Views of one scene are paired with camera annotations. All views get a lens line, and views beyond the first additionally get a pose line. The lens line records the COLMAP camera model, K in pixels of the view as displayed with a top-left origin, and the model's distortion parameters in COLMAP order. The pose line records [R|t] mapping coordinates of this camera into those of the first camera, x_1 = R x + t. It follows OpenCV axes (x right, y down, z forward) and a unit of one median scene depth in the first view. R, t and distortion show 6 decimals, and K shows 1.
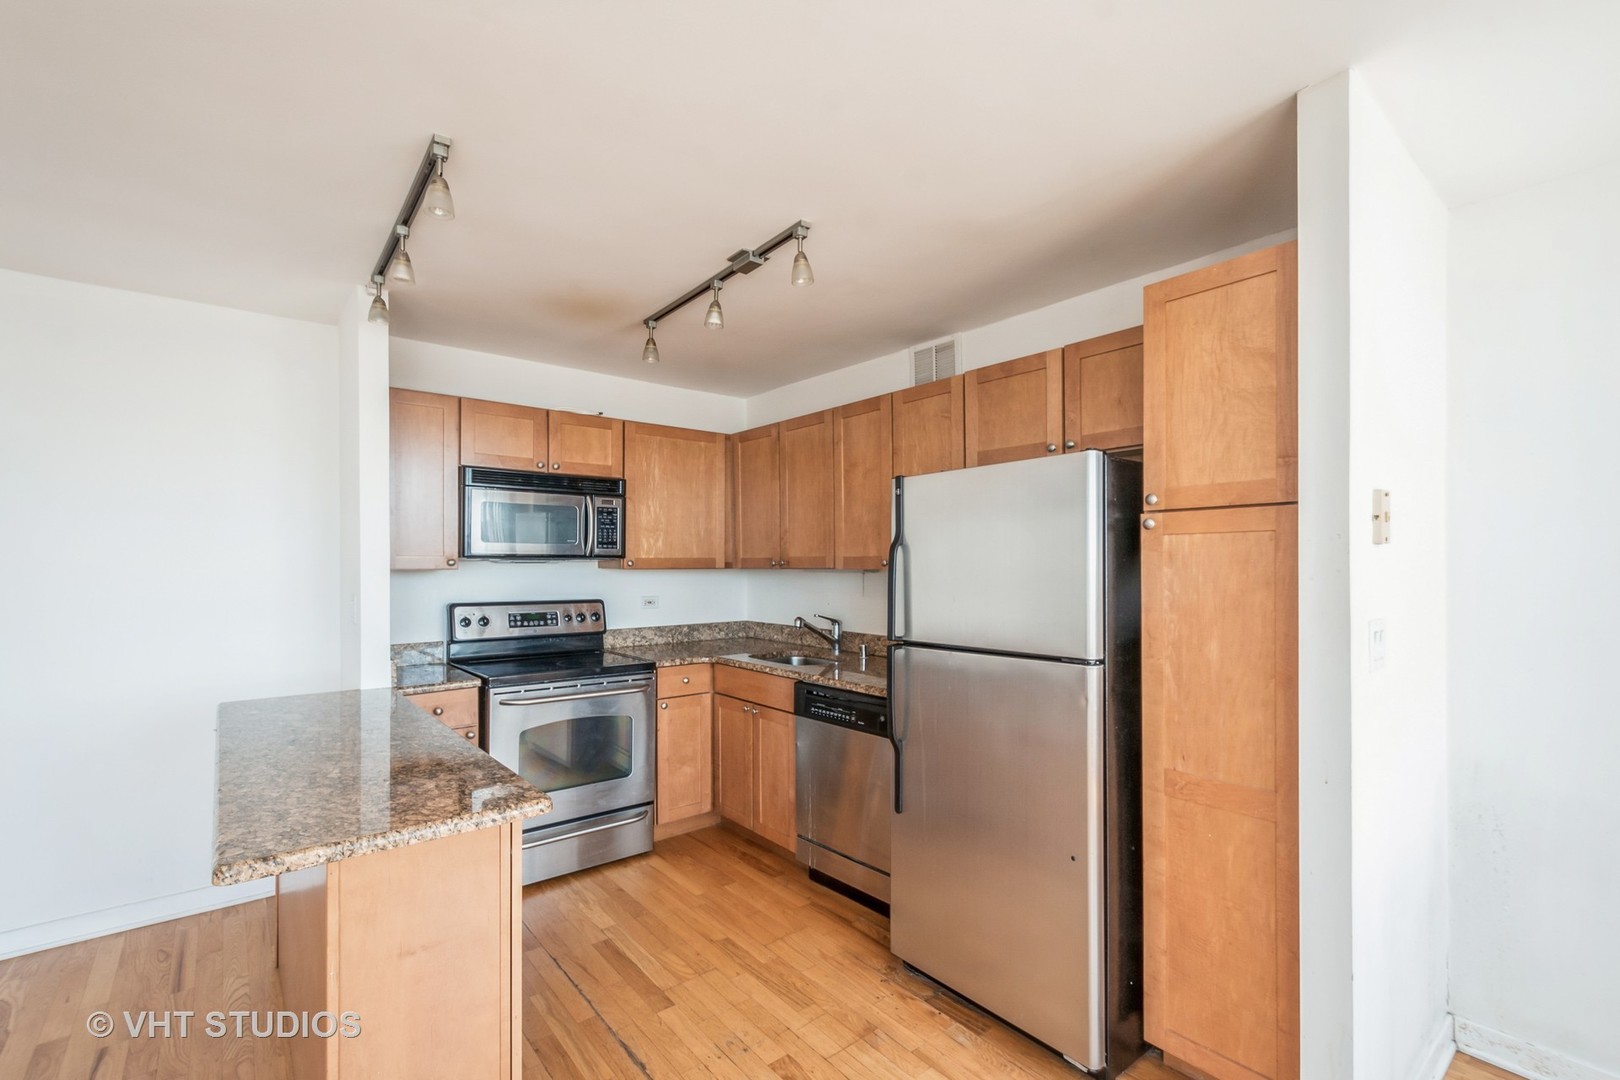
lens RADIAL K [[710.1, 0, 814.8], [0, 710.1, 565.7], [0, 0, 1]] dist [0.012439, 0.000138]
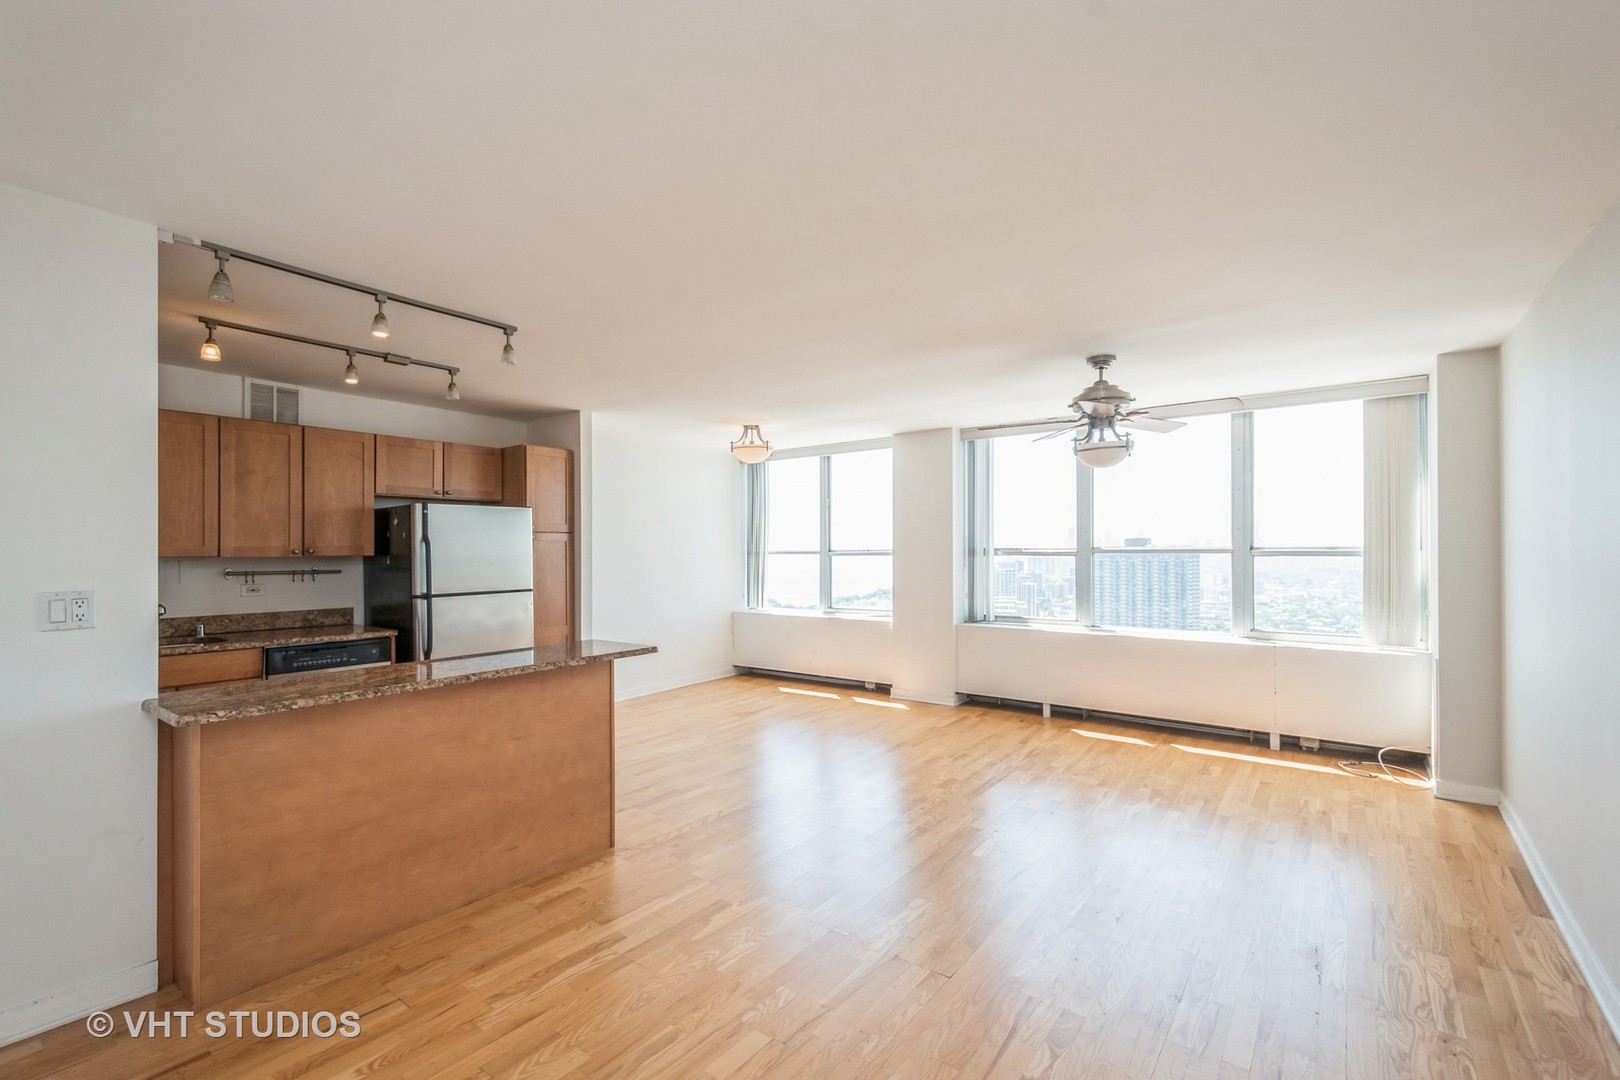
lens RADIAL K [[710.1, 0, 803.8], [0, 710.1, 544.0], [0, 0, 1]] dist [0.012439, 0.000138]
pose [[-0.232852, 0.012885, 0.972427, -1.400758], [0.007492, 0.999906, -0.011456, 0.003698], [-0.972483, 0.004618, -0.232927, 0.379888]]
